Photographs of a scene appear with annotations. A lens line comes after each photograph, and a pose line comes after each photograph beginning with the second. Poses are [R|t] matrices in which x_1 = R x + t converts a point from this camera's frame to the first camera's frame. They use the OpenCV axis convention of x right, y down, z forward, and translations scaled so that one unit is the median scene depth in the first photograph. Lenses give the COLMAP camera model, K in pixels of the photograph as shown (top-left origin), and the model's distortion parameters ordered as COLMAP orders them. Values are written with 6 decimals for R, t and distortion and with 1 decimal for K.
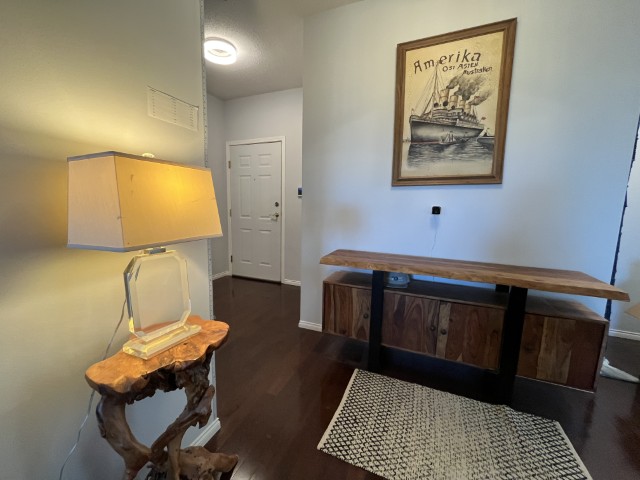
lens RADIAL K [[260.8, 0, 317.9], [0, 260.8, 238.5], [0, 0, 1]] dist [-0.003478, 0.000203]
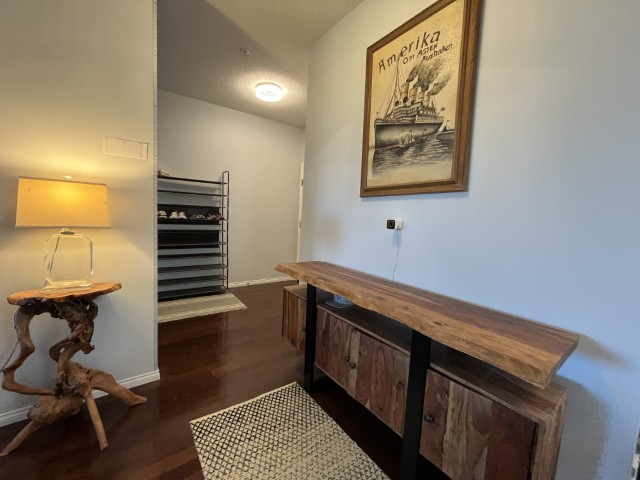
lens RADIAL K [[260.8, 0, 319.3], [0, 260.8, 238.2], [0, 0, 1]] dist [-0.003478, 0.000203]
pose [[0.857753, 0.066490, -0.509744, 0.695090], [-0.099919, 0.994252, -0.038448, -0.007561], [0.504258, 0.083912, 0.859467, 0.160937]]
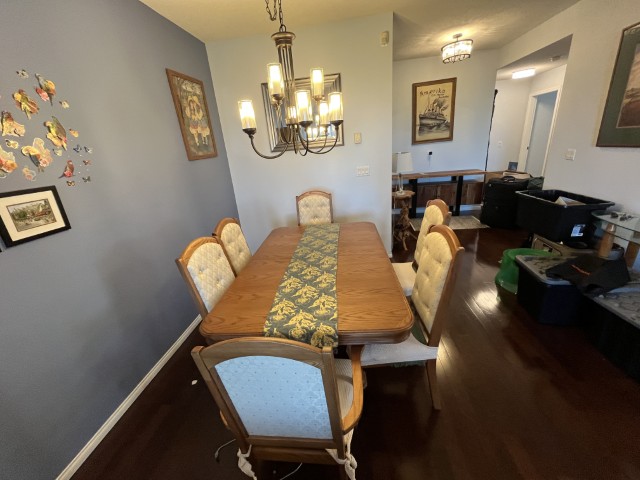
lens RADIAL K [[260.8, 0, 317.6], [0, 260.8, 238.3], [0, 0, 1]] dist [-0.003478, 0.000203]
pose [[0.954680, -0.195188, 0.224694, -1.377049], [0.146542, 0.965344, 0.215953, -0.015832], [-0.259059, -0.173239, 0.950198, -1.325381]]
